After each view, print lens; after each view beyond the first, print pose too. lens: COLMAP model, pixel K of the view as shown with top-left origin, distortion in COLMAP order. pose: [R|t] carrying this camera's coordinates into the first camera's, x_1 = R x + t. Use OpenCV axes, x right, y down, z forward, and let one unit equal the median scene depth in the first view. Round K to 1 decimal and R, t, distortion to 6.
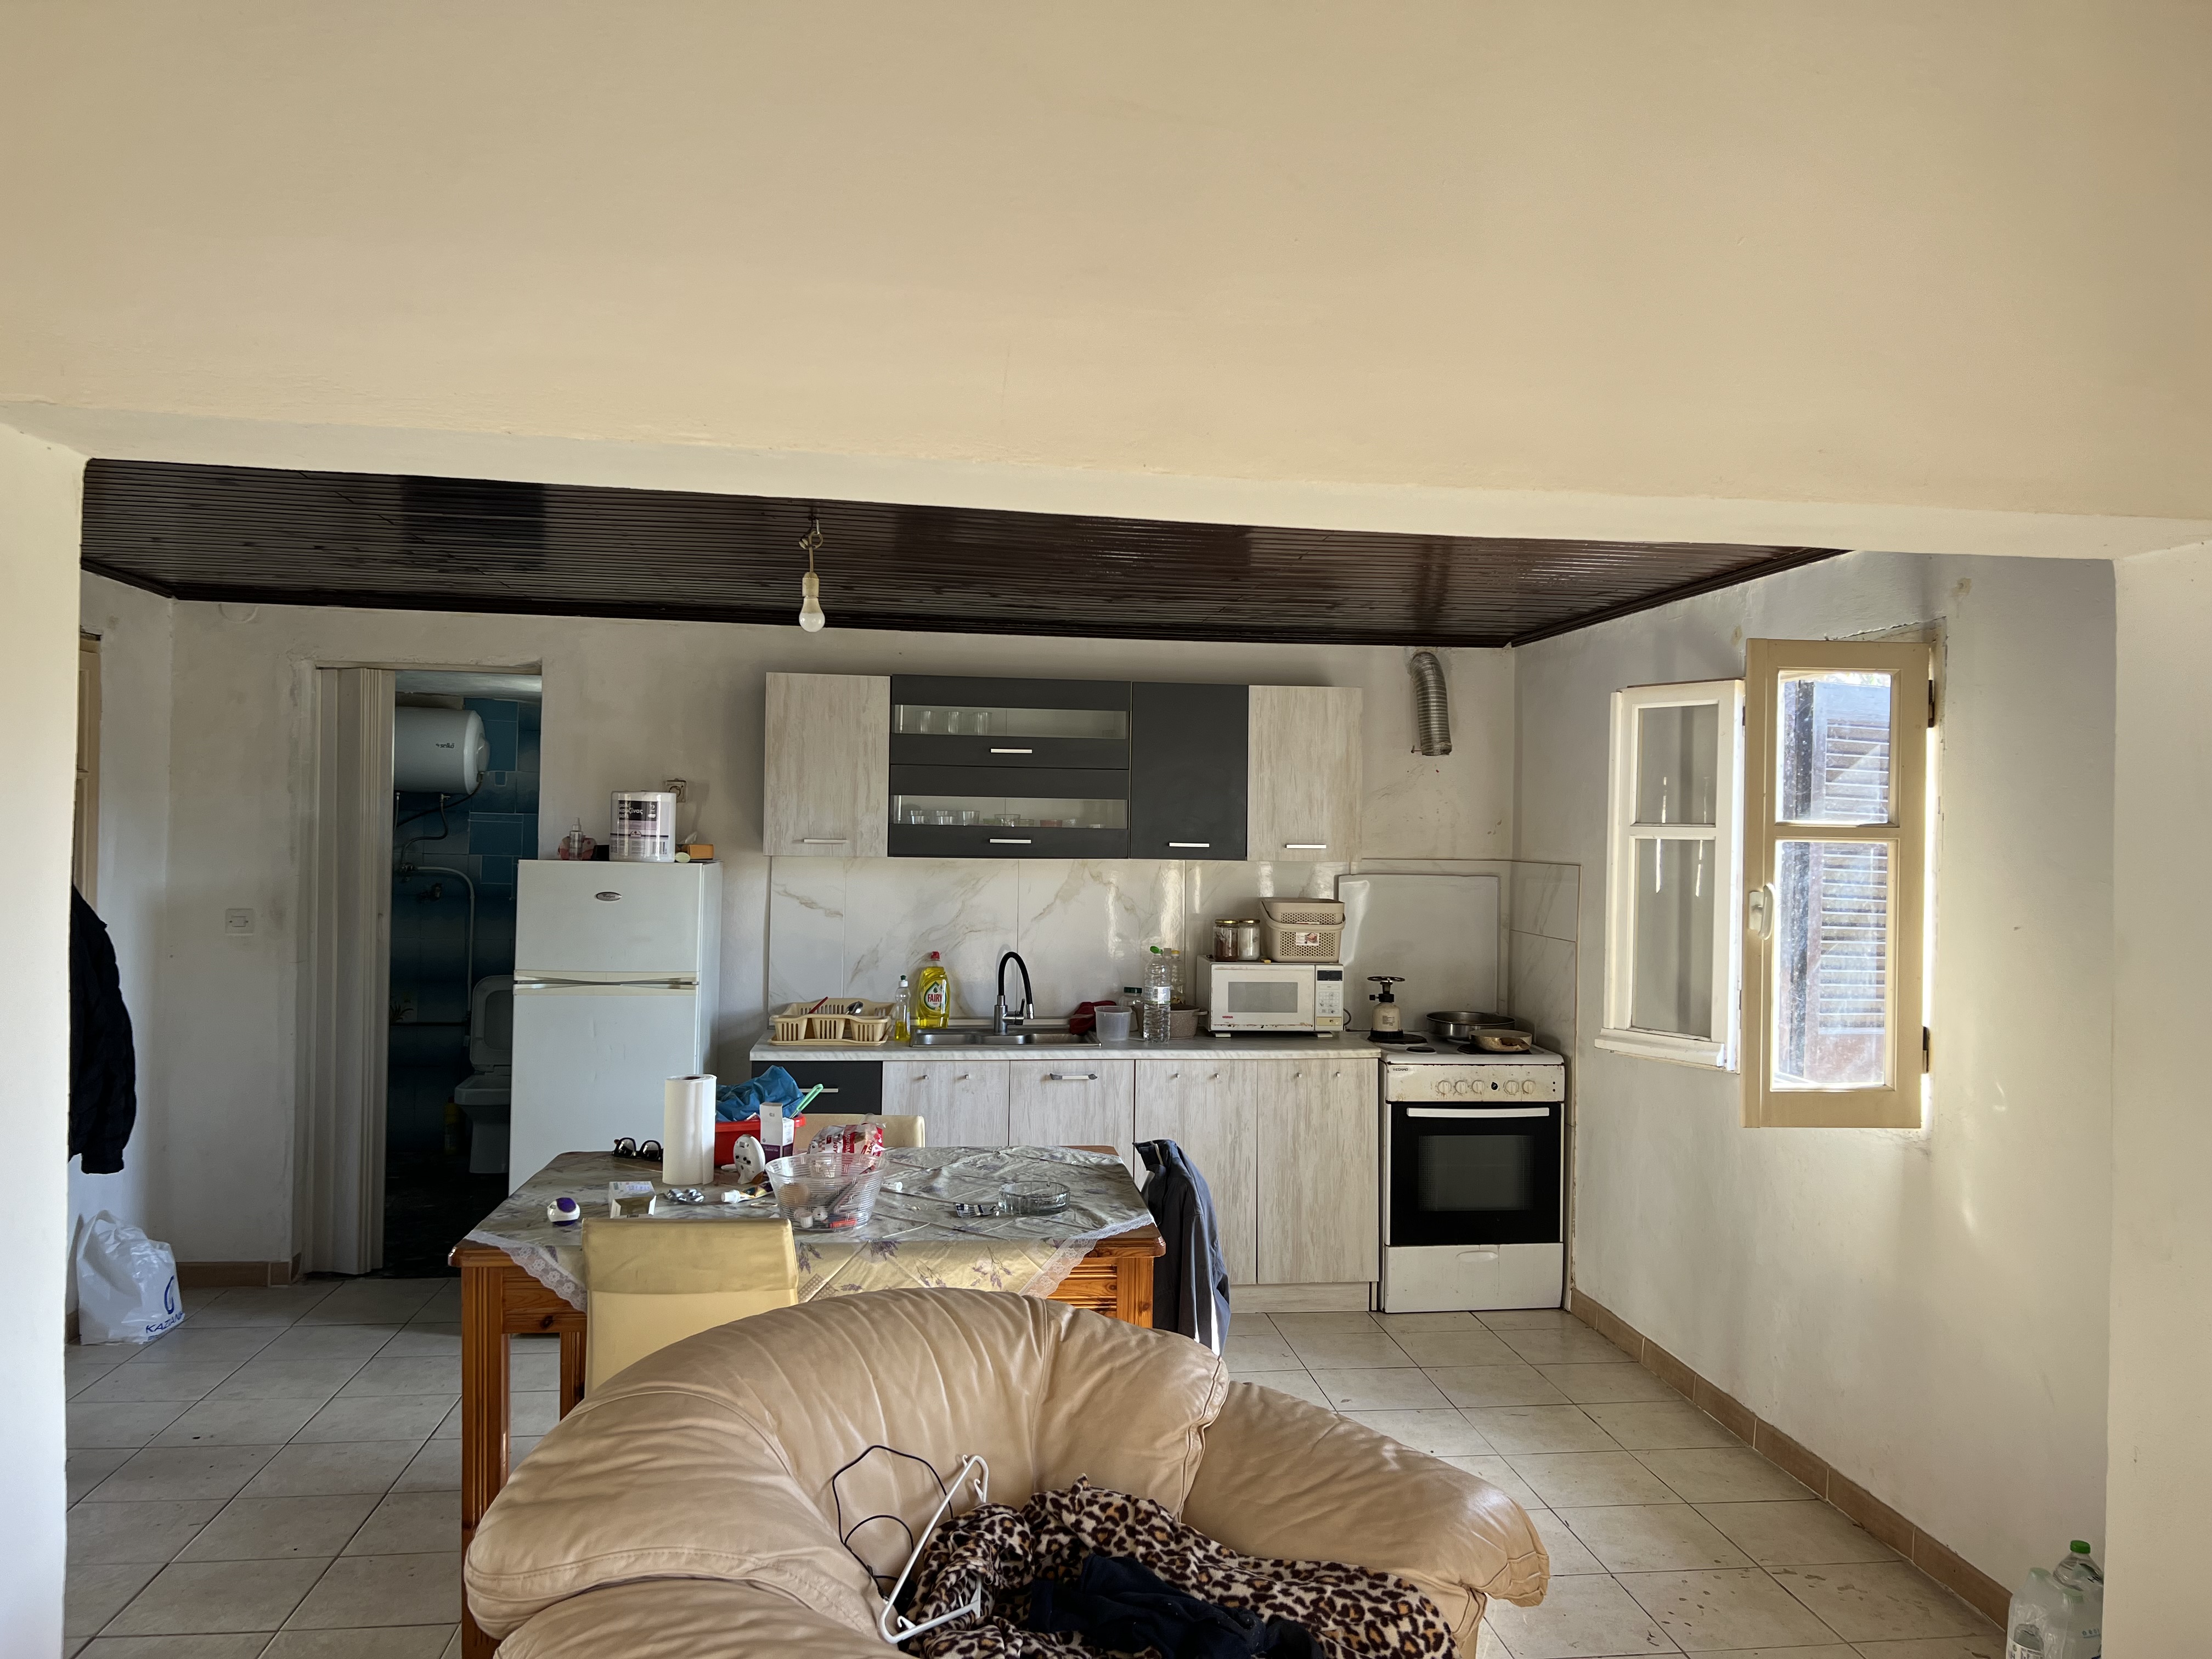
lens RADIAL K [[1677.0, 0, 1102.0], [0, 1677.0, 829.3], [0, 0, 1]] dist [0.009972, 0.002723]
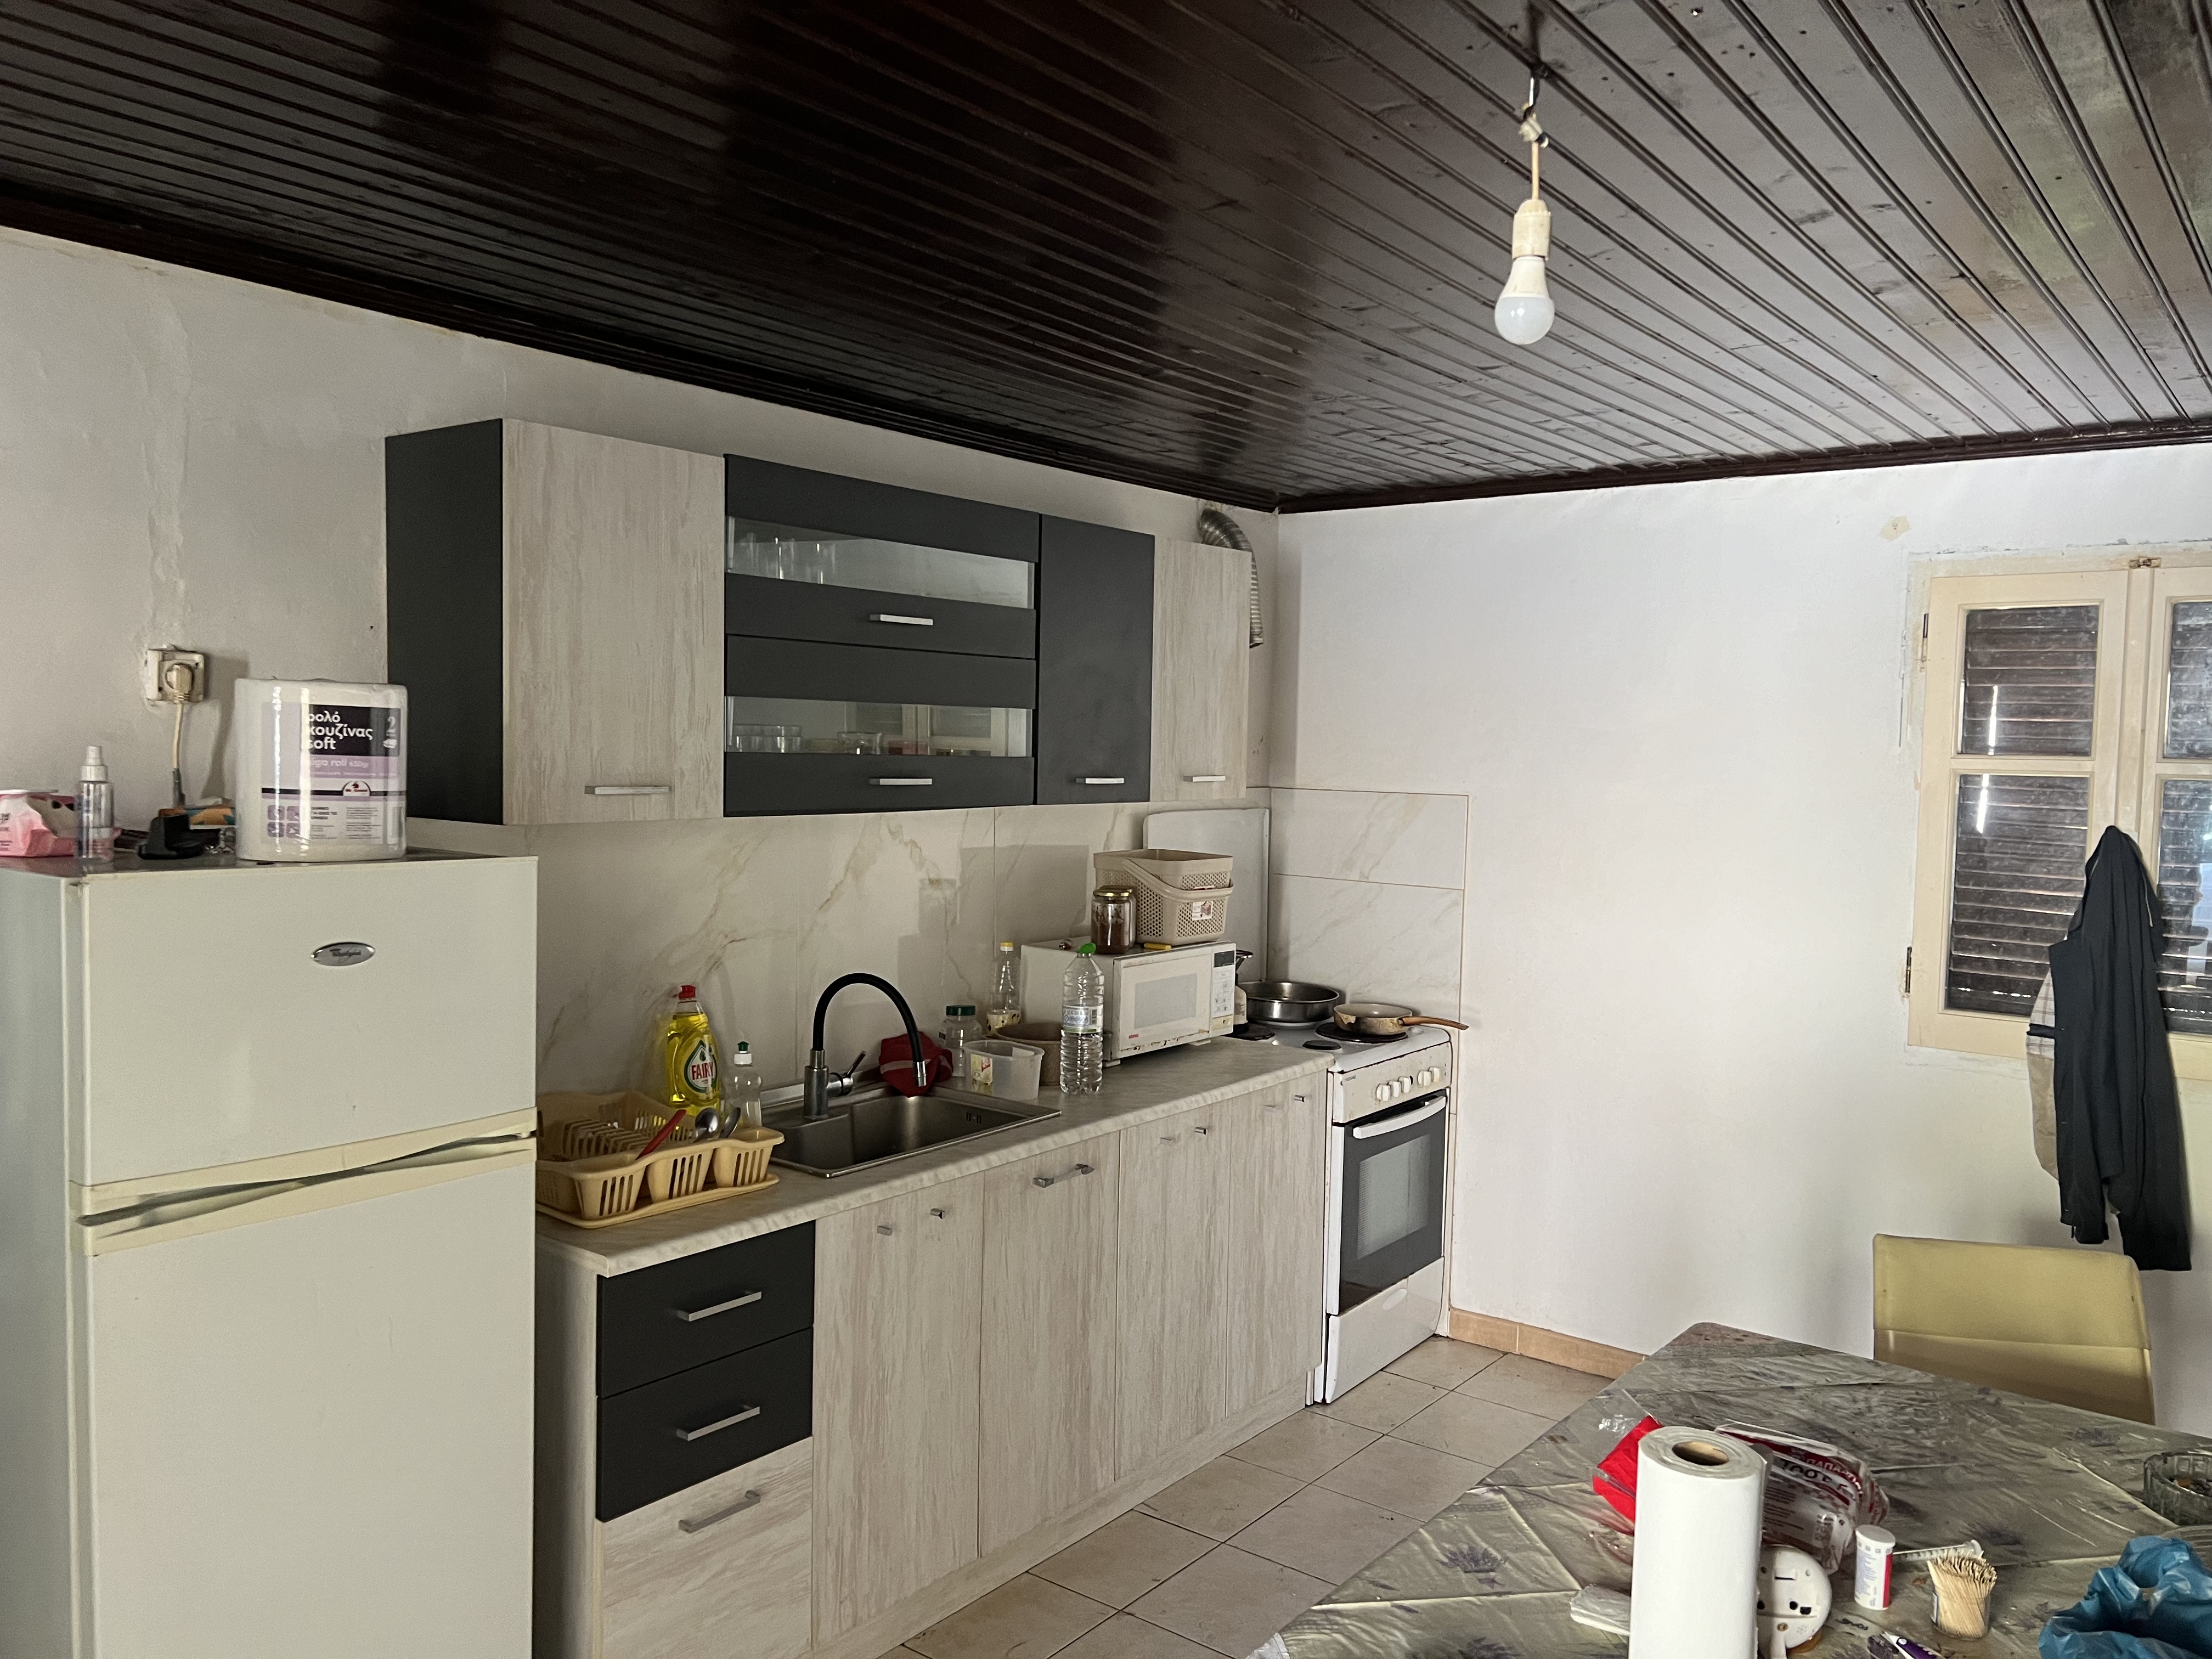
lens RADIAL K [[1677.0, 0, 1109.5], [0, 1677.0, 830.3], [0, 0, 1]] dist [0.009972, 0.002723]
pose [[0.688426, -0.044458, 0.723943, -0.420179], [-0.003449, 0.997908, 0.064562, -0.013169], [-0.725298, -0.046943, 0.686832, 0.565990]]
